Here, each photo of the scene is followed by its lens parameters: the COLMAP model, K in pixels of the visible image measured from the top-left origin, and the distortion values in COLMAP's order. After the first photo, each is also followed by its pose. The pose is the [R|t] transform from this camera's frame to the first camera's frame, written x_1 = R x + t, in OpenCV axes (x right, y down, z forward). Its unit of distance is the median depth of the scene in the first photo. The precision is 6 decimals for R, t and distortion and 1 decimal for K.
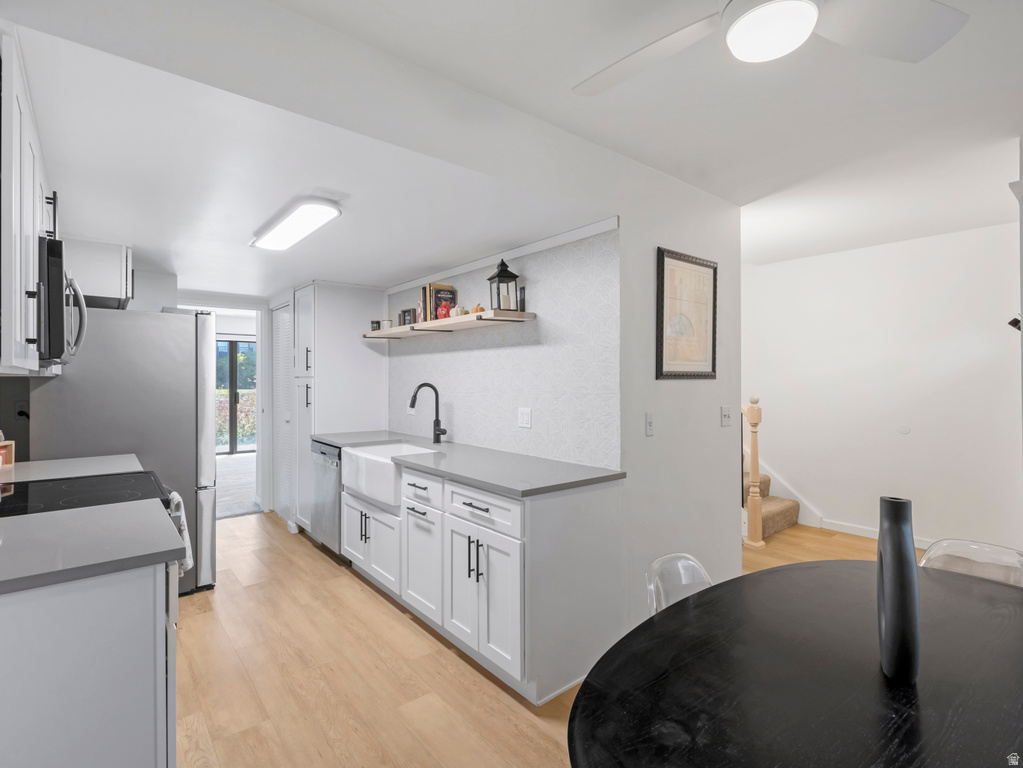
lens RADIAL K [[498.6, 0, 505.5], [0, 498.6, 377.4], [0, 0, 1]] dist [0.004824, -0.000831]
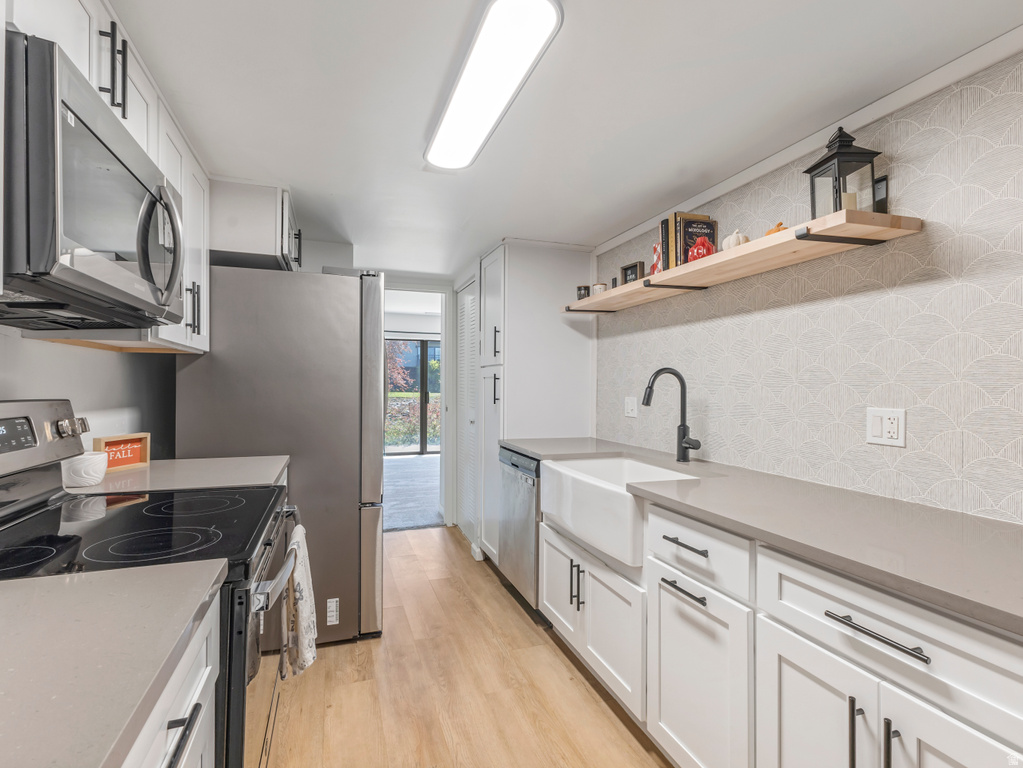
lens RADIAL K [[498.6, 0, 510.1], [0, 498.6, 383.8], [0, 0, 1]] dist [0.004824, -0.000831]
pose [[0.942189, 0.006252, -0.335023, -0.150398], [-0.006562, 0.999978, 0.000207, 0.036817], [0.335018, 0.002003, 0.942210, 0.361494]]
